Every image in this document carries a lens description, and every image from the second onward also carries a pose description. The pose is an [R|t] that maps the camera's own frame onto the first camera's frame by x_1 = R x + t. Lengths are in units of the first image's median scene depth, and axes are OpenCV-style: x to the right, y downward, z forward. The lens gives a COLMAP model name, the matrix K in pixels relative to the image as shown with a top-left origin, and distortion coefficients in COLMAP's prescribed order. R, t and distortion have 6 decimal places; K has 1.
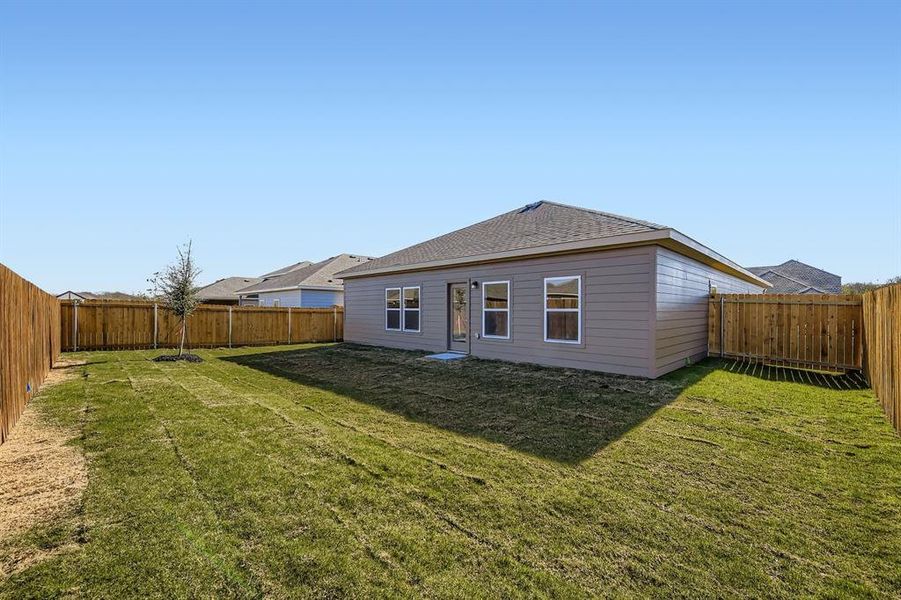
lens RADIAL K [[368.5, 0, 450.6], [0, 368.5, 307.0], [0, 0, 1]] dist [-0.002134, -0.000352]
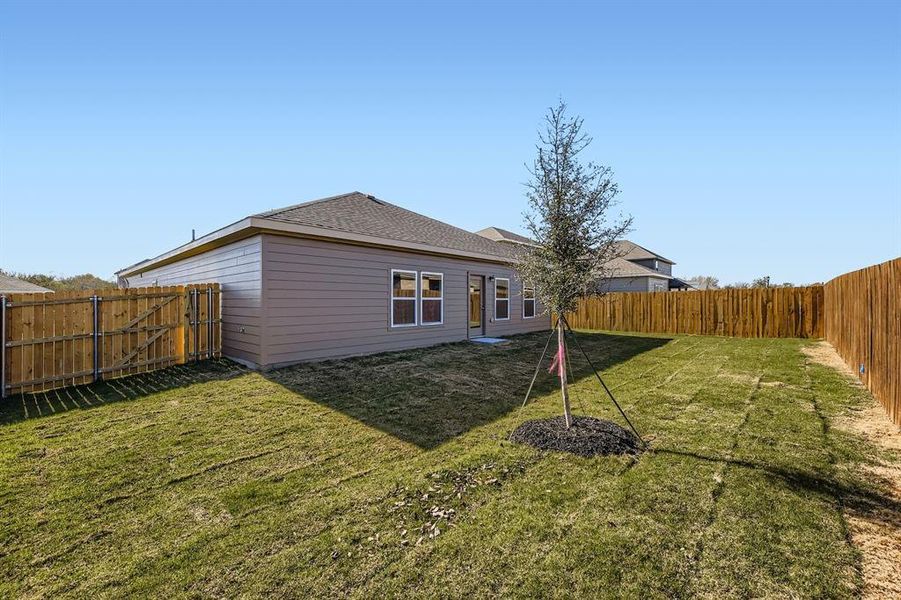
lens RADIAL K [[376.7, 0, 450.5], [0, 376.7, 300.0], [0, 0, 1]] dist [0.001104, -0.000005]
pose [[-0.027427, -0.008320, 0.999589, -0.953305], [-0.013549, 0.999877, 0.007950, 0.001813], [-0.999532, -0.013325, -0.027536, 0.946390]]
